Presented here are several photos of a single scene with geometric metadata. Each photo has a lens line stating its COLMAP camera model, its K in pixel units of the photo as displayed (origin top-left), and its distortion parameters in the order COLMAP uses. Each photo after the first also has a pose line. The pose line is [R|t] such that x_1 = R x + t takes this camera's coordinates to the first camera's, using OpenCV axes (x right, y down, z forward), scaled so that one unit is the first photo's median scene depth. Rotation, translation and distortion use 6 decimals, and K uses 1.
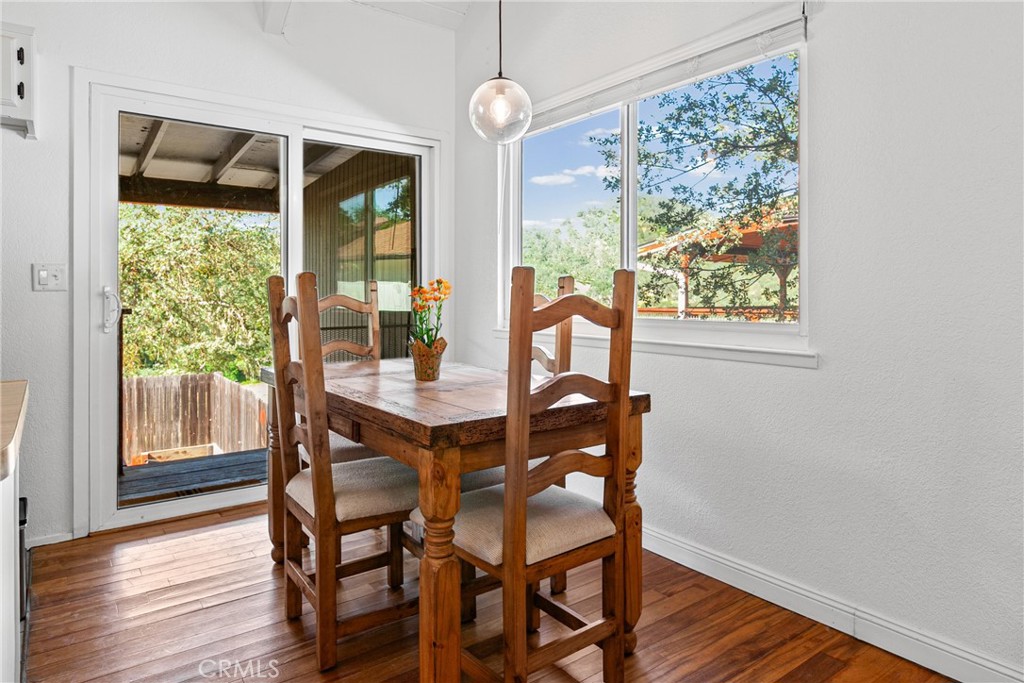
lens RADIAL K [[627.3, 0, 511.7], [0, 627.3, 302.5], [0, 0, 1]] dist [0.001385, 0.000191]
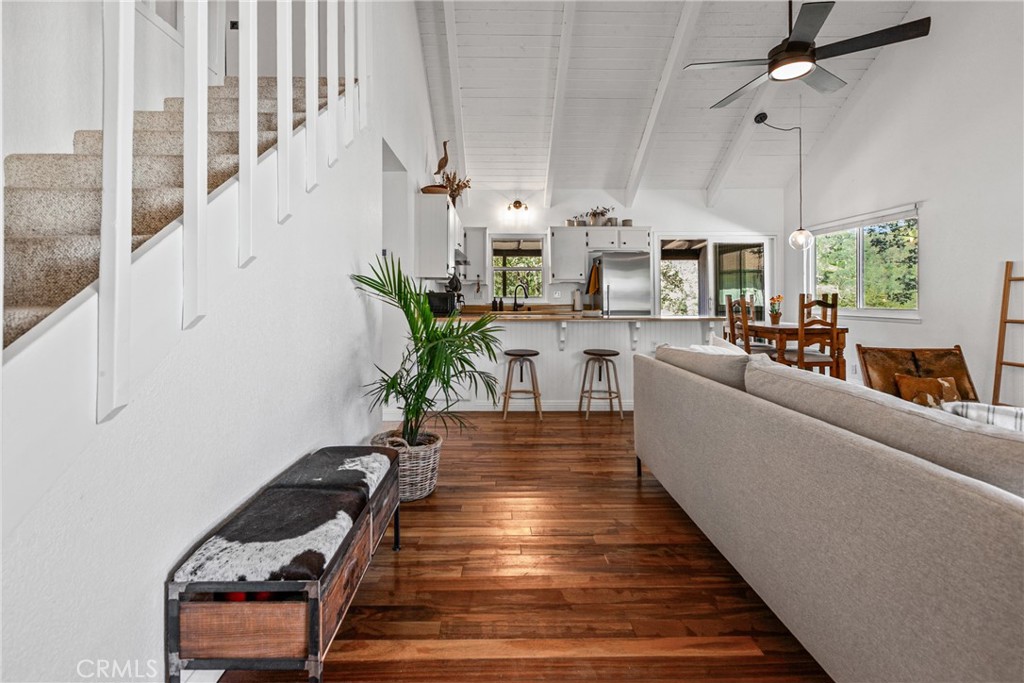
lens RADIAL K [[454.0, 0, 509.4], [0, 454.0, 293.7], [0, 0, 1]] dist [0.001461, 0.000190]
pose [[0.807266, -0.006941, -0.590147, 0.192006], [0.004091, 0.999973, -0.006164, -0.043109], [0.590174, 0.002562, 0.807272, -2.260613]]
